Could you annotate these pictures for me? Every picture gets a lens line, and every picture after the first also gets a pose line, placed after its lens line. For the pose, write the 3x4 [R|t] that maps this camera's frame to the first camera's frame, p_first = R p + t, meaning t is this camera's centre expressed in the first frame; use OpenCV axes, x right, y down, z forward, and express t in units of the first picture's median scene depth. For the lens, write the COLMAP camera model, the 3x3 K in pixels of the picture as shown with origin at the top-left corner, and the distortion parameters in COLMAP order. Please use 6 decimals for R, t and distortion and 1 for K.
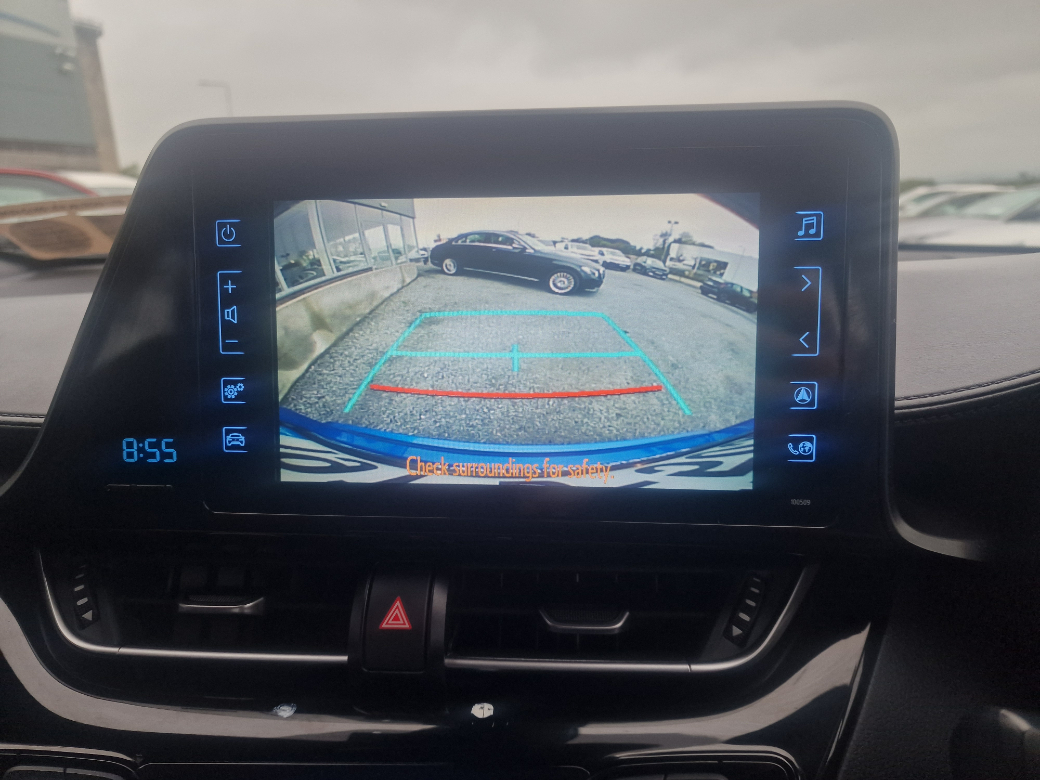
lens RADIAL K [[713.8, 0, 520.0], [0, 713.8, 390.0], [0, 0, 1]] dist [0.052157, -0.052139]
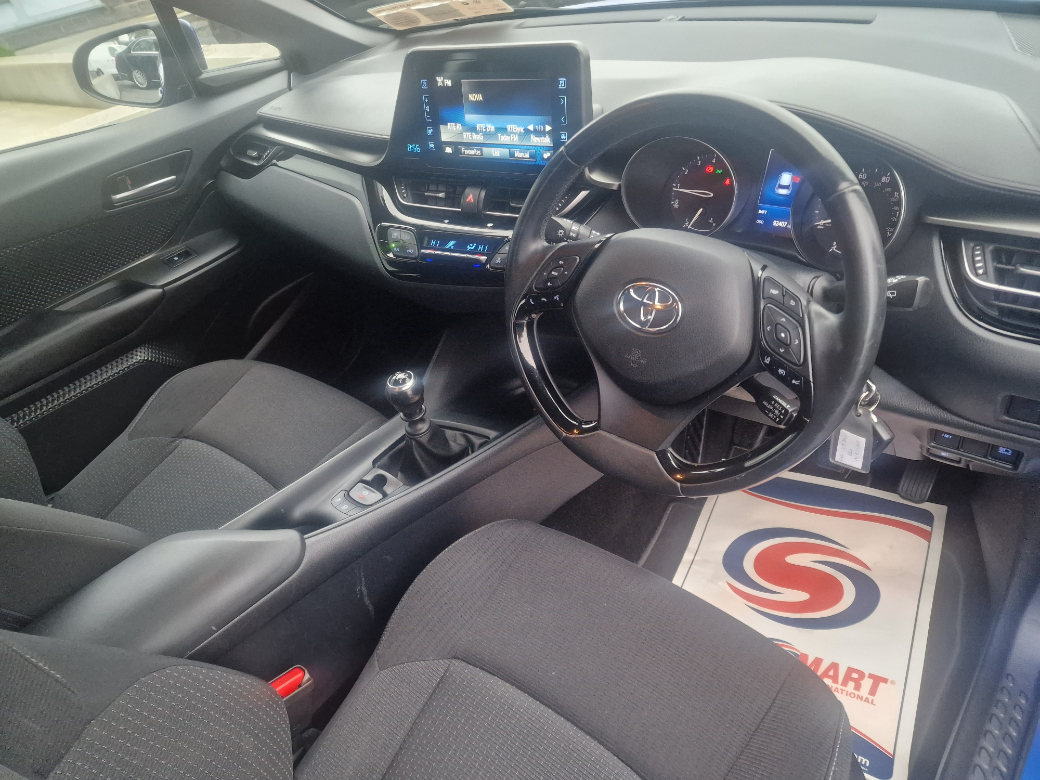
lens RADIAL K [[704.7, 0, 496.1], [0, 704.7, 387.0], [0, 0, 1]] dist [0.081087, -0.060933]
pose [[0.872019, 0.176282, -0.456625, 1.735232], [0.033547, 0.909177, 0.415056, -0.302134], [0.488320, -0.377255, 0.786906, -2.114865]]
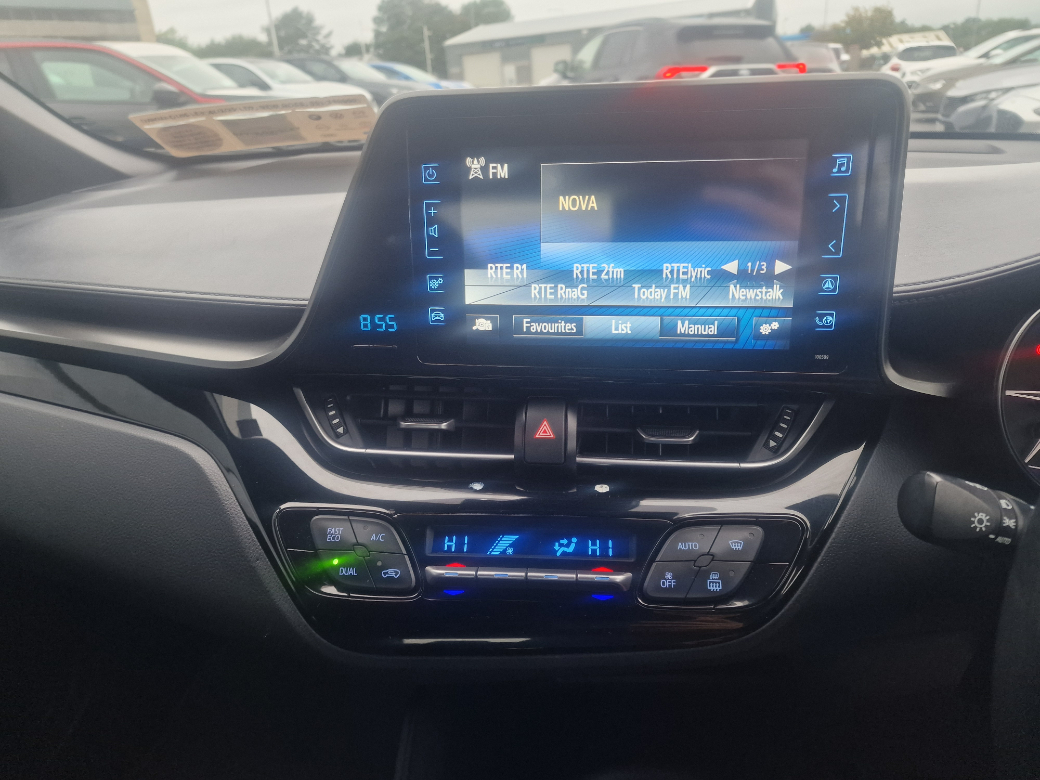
lens RADIAL K [[710.1, 0, 513.2], [0, 710.1, 387.7], [0, 0, 1]] dist [0.080652, -0.095064]
pose [[0.997440, 0.006034, -0.071250, -0.130211], [0.006326, 0.985081, 0.171978, -0.038110], [0.071224, -0.171988, 0.982521, -0.479735]]
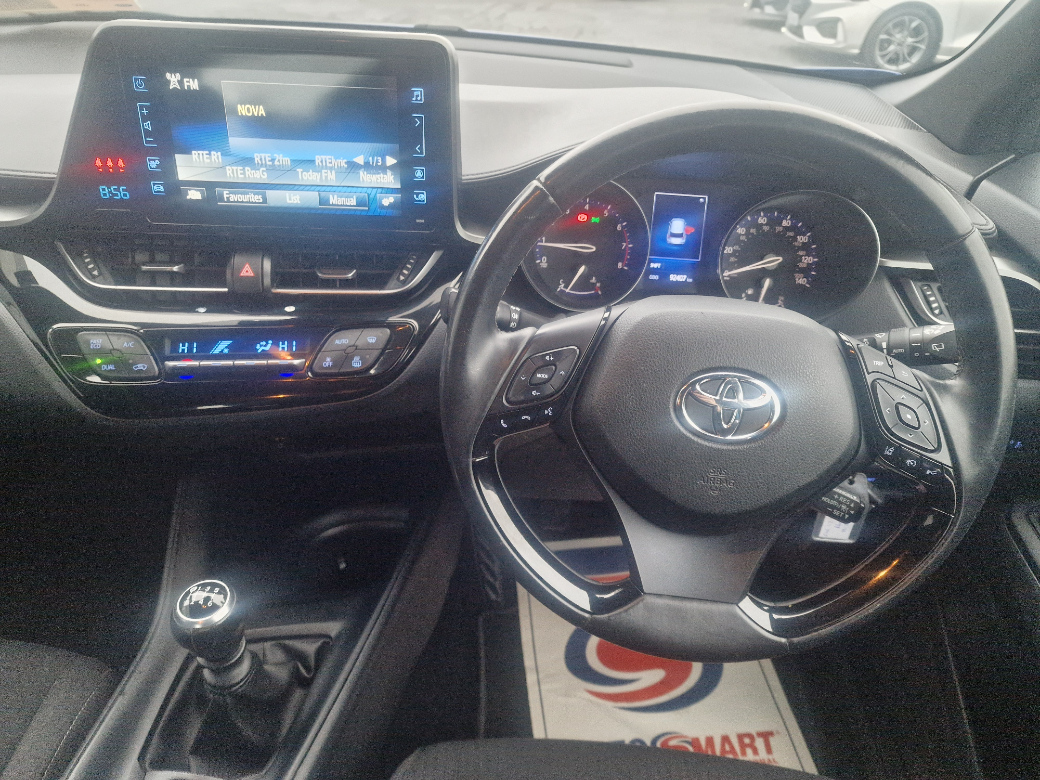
lens RADIAL K [[710.1, 0, 513.2], [0, 710.1, 387.7], [0, 0, 1]] dist [0.080652, -0.095064]
pose [[0.988944, -0.028089, 0.145605, 0.312742], [-0.024333, 0.937849, 0.346189, -0.140913], [-0.146280, -0.345904, 0.926797, -1.330092]]
